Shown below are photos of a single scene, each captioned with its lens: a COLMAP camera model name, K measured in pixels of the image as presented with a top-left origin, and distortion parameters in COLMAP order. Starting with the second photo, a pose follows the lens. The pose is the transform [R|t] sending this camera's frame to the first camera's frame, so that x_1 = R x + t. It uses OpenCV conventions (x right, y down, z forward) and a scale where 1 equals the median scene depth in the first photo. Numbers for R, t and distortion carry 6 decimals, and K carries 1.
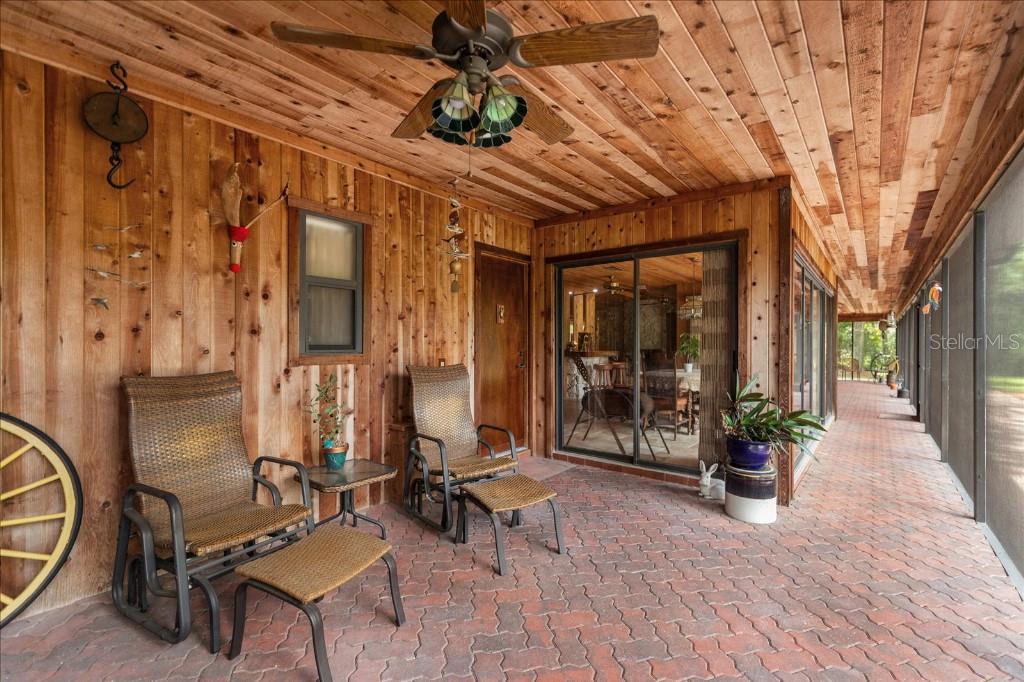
lens RADIAL K [[488.3, 0, 512.0], [0, 488.3, 341.0], [0, 0, 1]] dist [-0.000021, -0.000330]
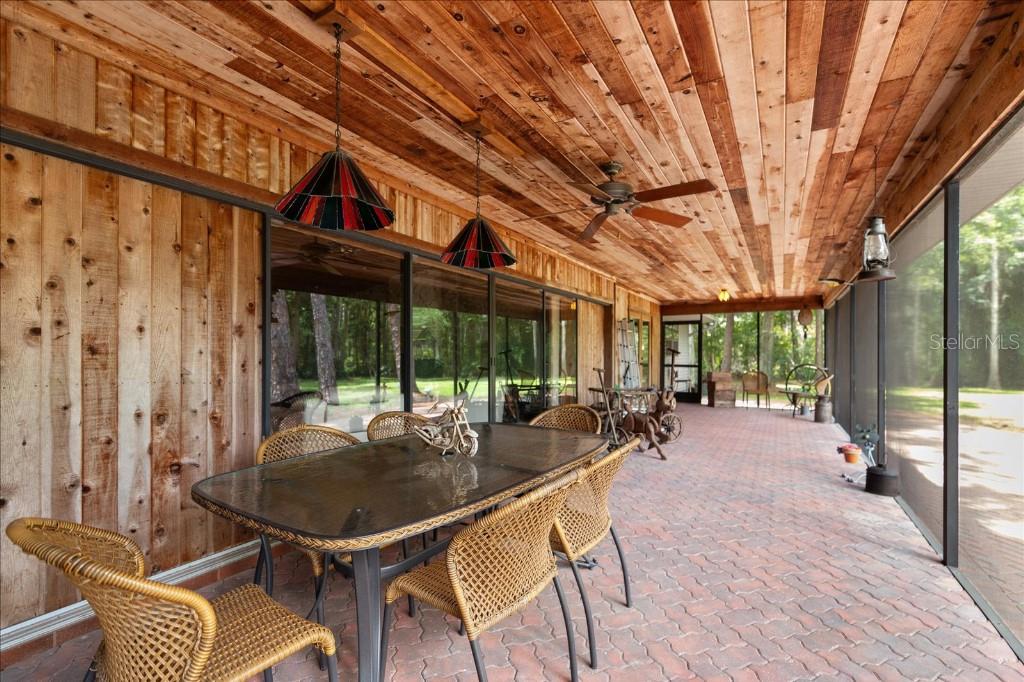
lens RADIAL K [[488.3, 0, 512.0], [0, 488.3, 341.0], [0, 0, 1]] dist [-0.000021, -0.000330]
pose [[0.990491, 0.012407, 0.137016, 0.323837], [-0.011182, 0.999890, -0.009706, 0.007356], [-0.137122, 0.008081, 0.990521, 0.459337]]
